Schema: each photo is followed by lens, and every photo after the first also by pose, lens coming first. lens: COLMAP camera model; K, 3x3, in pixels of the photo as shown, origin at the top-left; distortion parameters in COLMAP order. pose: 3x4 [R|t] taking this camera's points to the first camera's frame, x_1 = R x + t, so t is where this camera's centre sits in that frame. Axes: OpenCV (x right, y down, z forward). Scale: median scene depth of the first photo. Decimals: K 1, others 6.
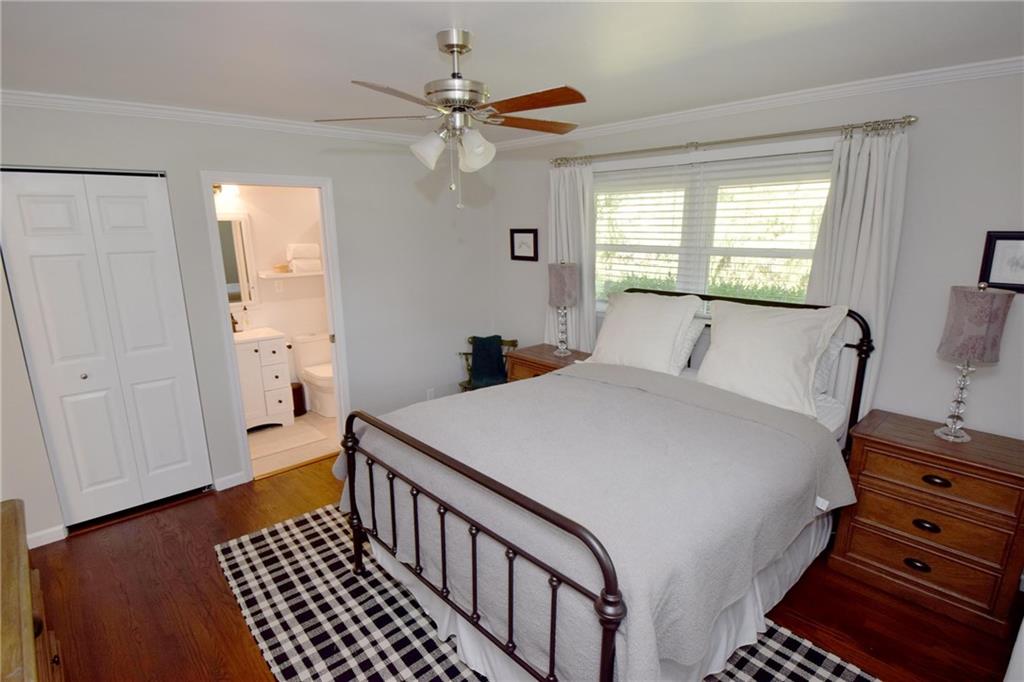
lens RADIAL K [[531.9, 0, 511.9], [0, 531.9, 358.3], [0, 0, 1]] dist [-0.033320, -0.000051]
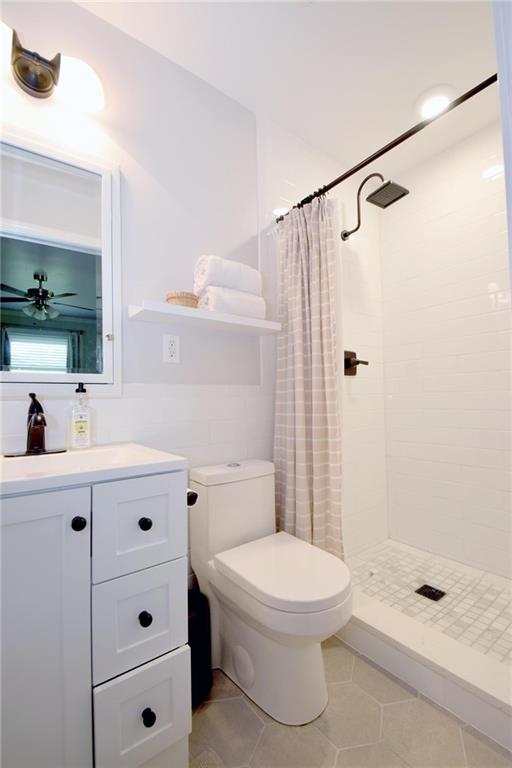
lens RADIAL K [[354.2, 0, 256.0], [0, 354.2, 384.0], [0, 0, 1]] dist [-0.003012, -0.000770]
pose [[0.993164, -0.024599, -0.114108, -0.344096], [-0.008941, 0.958641, -0.284479, -0.027390], [0.116386, 0.283554, 0.951867, 0.750885]]
